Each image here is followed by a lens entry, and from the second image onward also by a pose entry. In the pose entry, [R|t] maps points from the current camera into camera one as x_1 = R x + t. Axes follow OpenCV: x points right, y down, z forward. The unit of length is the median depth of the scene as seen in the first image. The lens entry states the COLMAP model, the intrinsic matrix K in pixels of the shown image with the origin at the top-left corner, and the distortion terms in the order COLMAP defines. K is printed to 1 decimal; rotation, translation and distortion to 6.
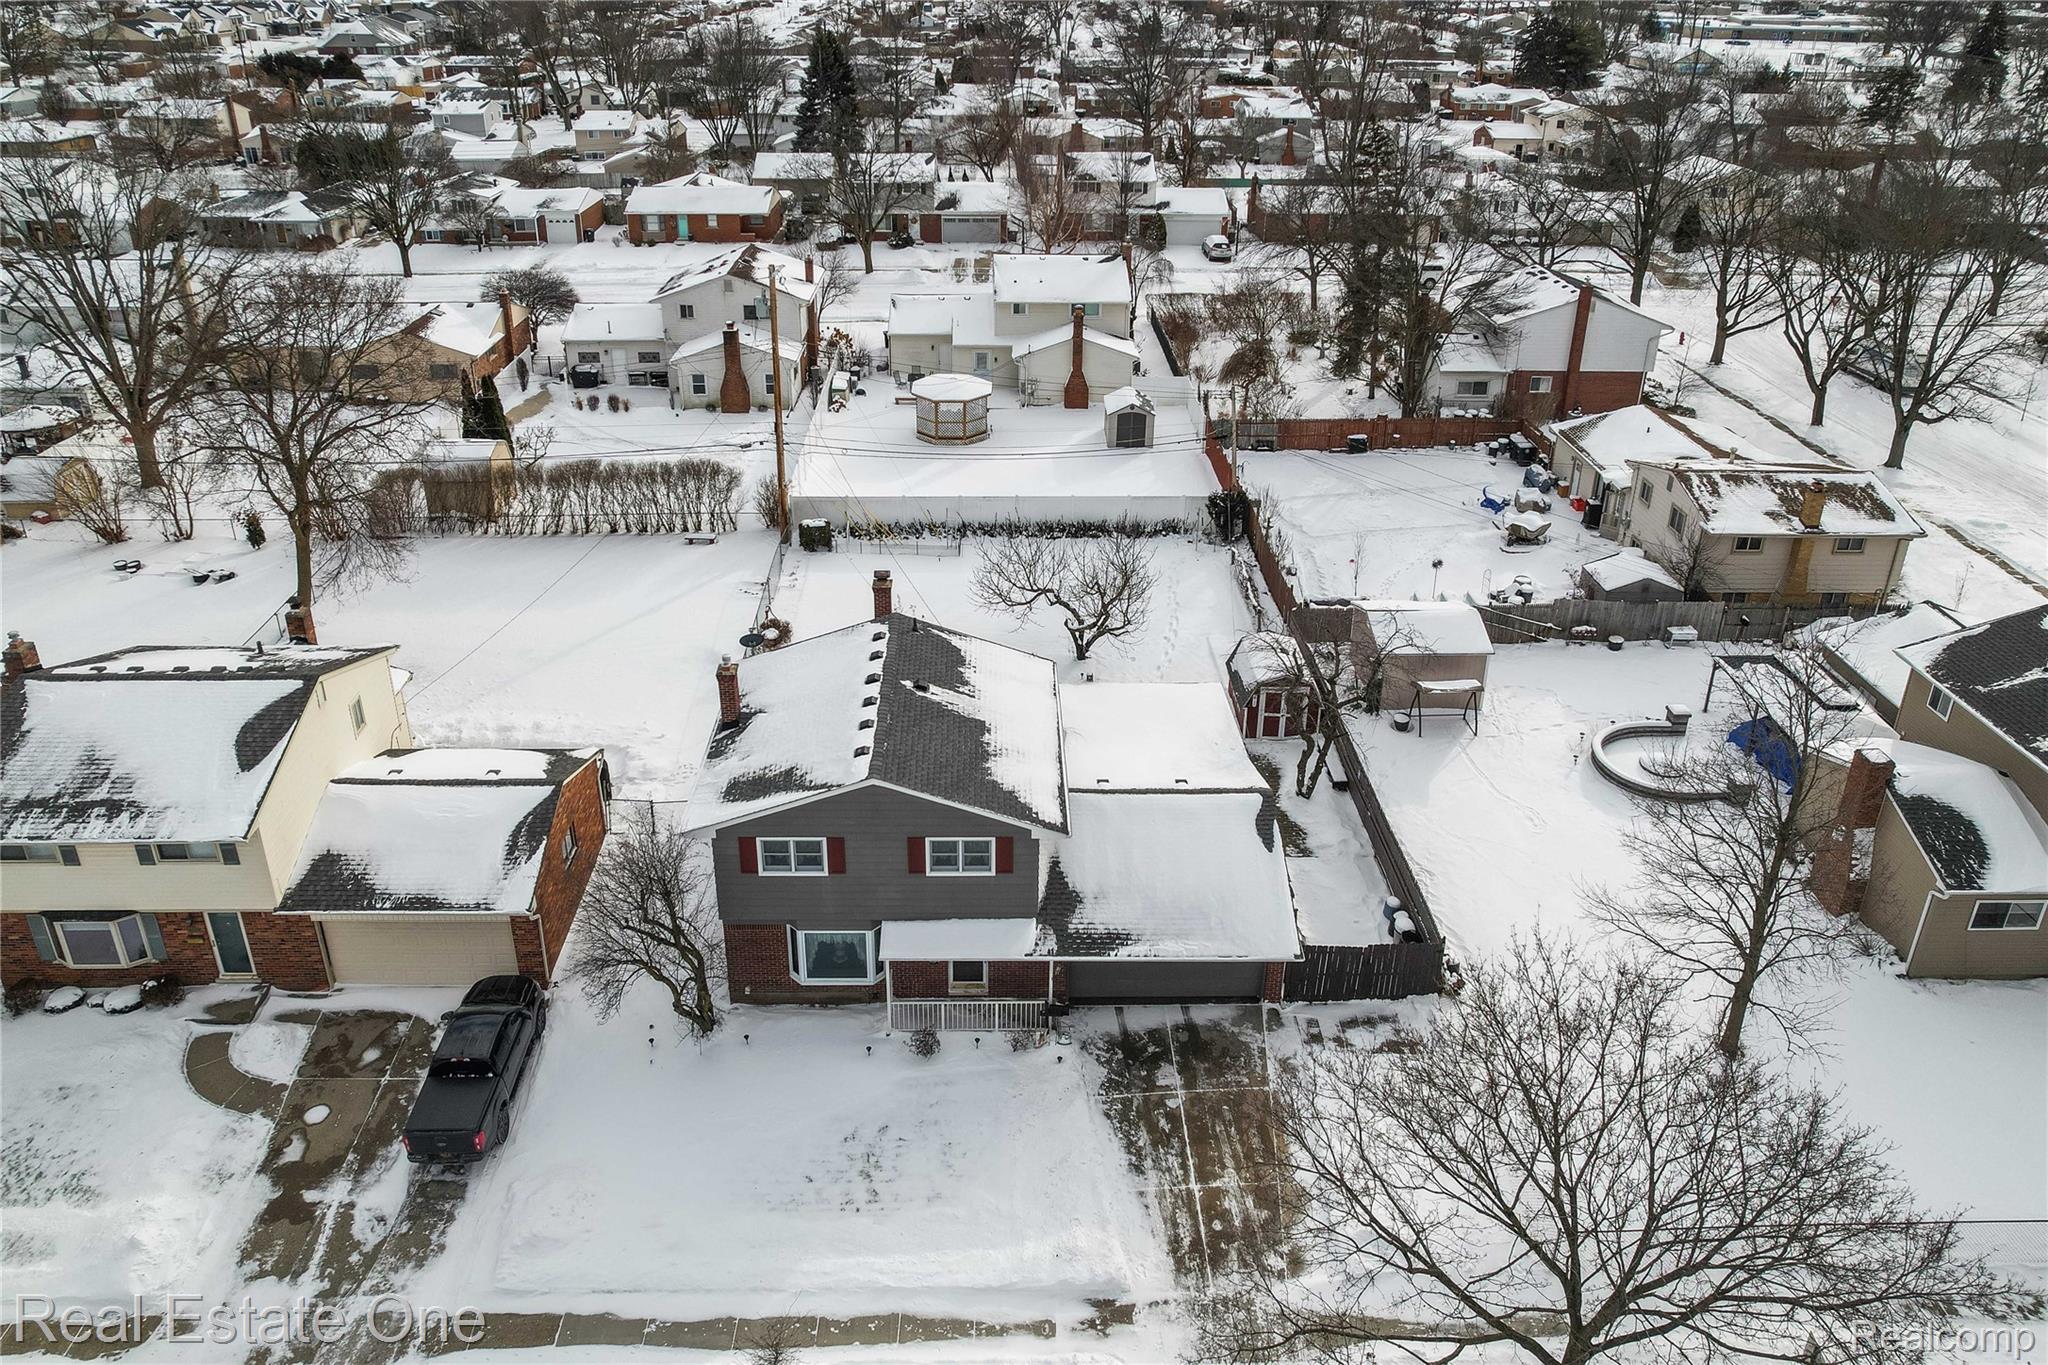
lens RADIAL K [[1212.9, 0, 1024.0], [0, 1212.9, 682.5], [0, 0, 1]] dist [-0.061649, 0.041612]
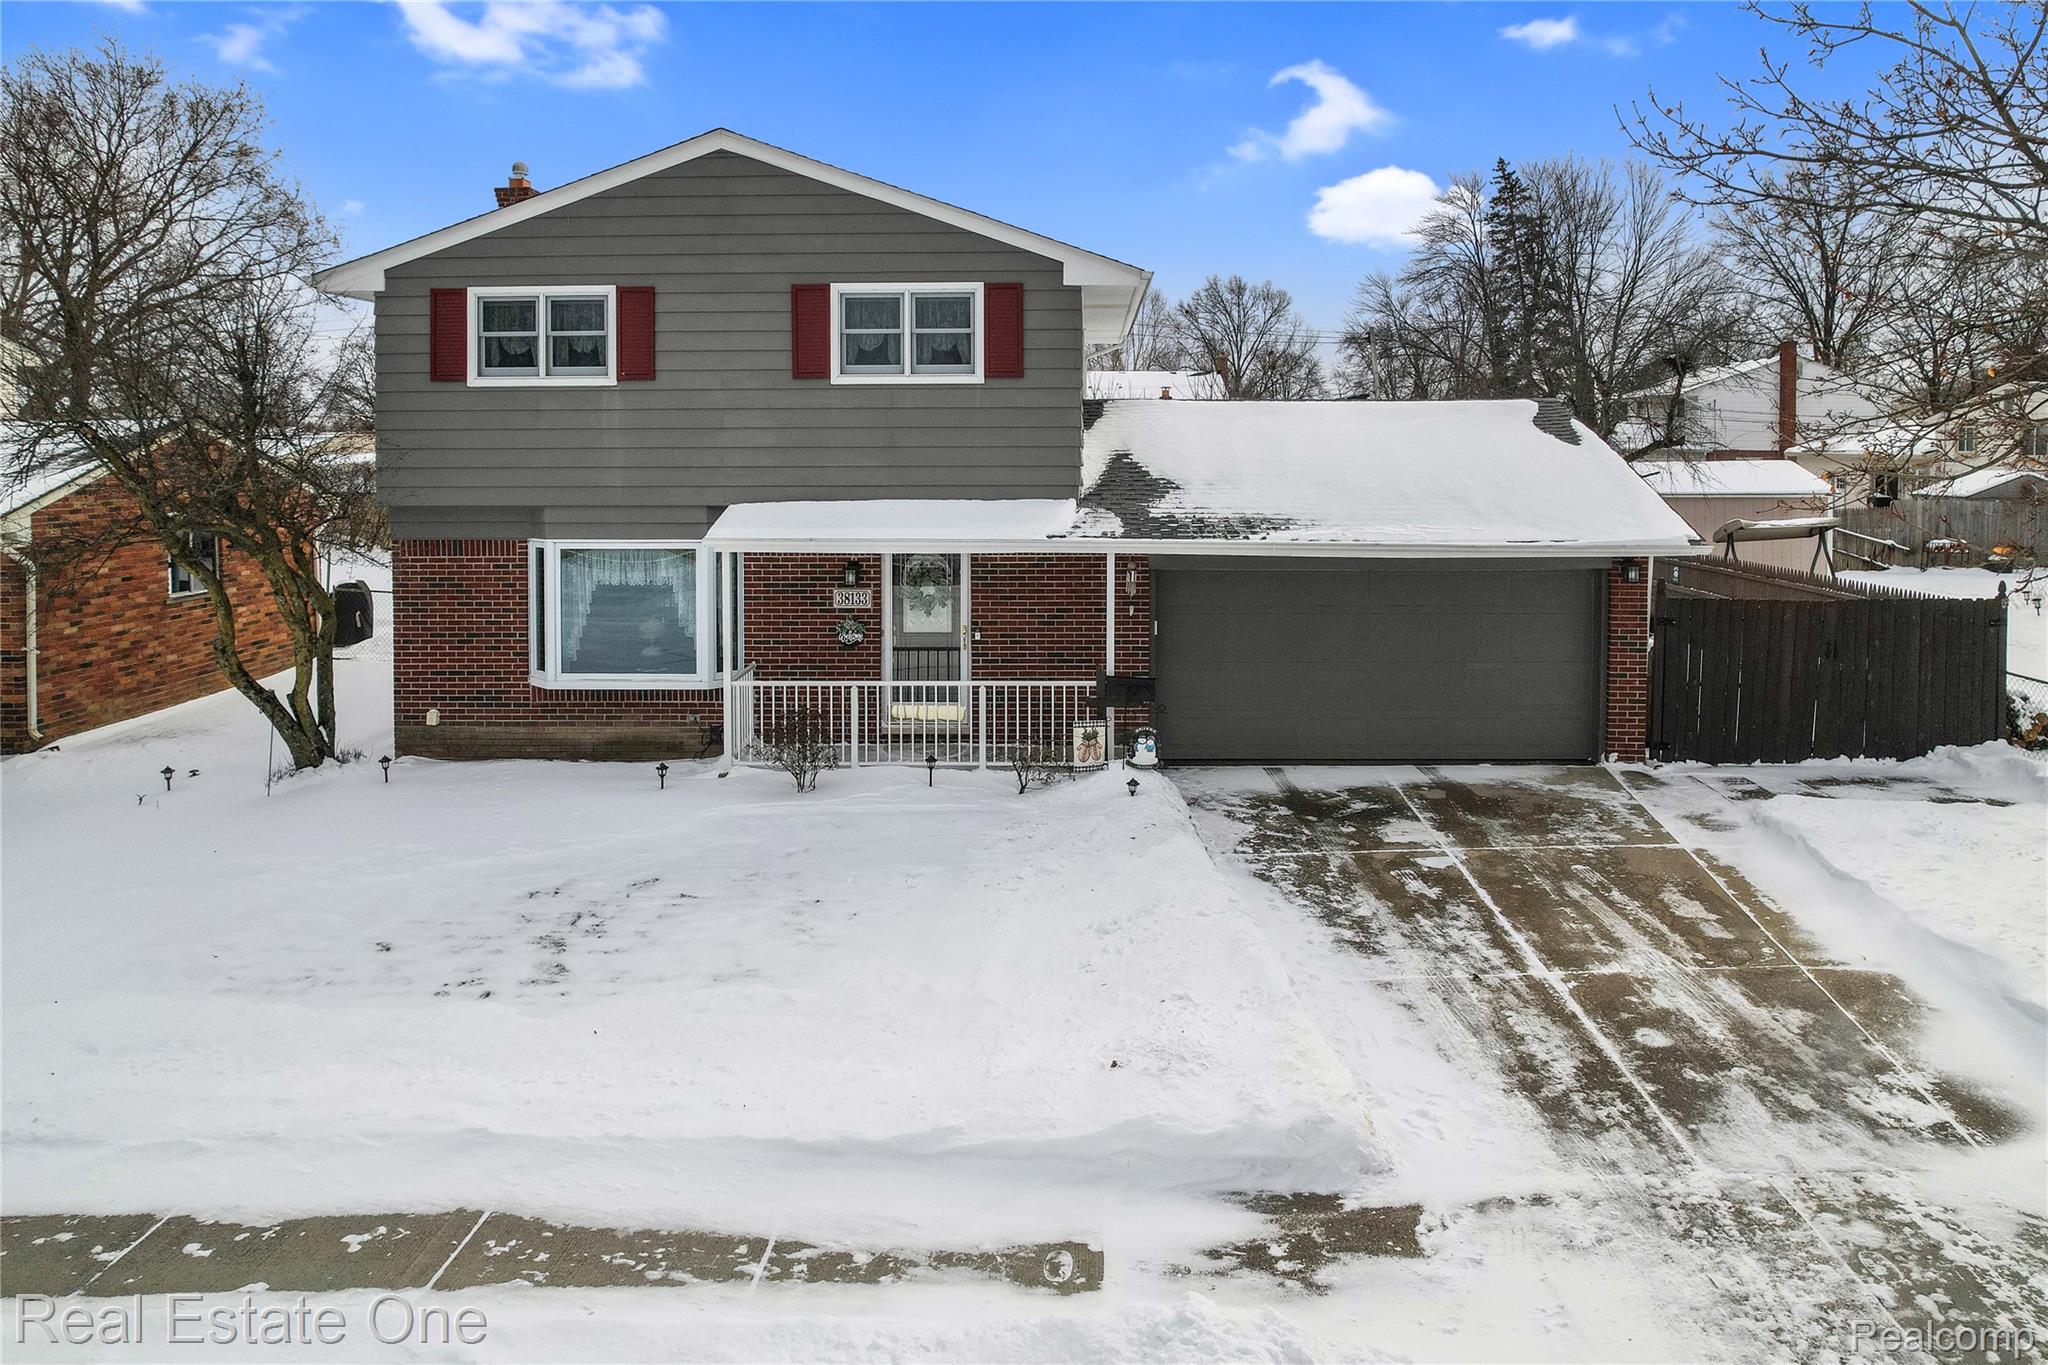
lens RADIAL K [[1278.2, 0, 1078.7], [0, 1278.2, 682.5], [0, 0, 1]] dist [-0.026230, 0.000253]
pose [[0.999420, -0.010270, -0.032466, 0.029255], [-0.002140, 0.932608, -0.360884, 0.490980], [0.033984, 0.360744, 0.932045, 0.675641]]
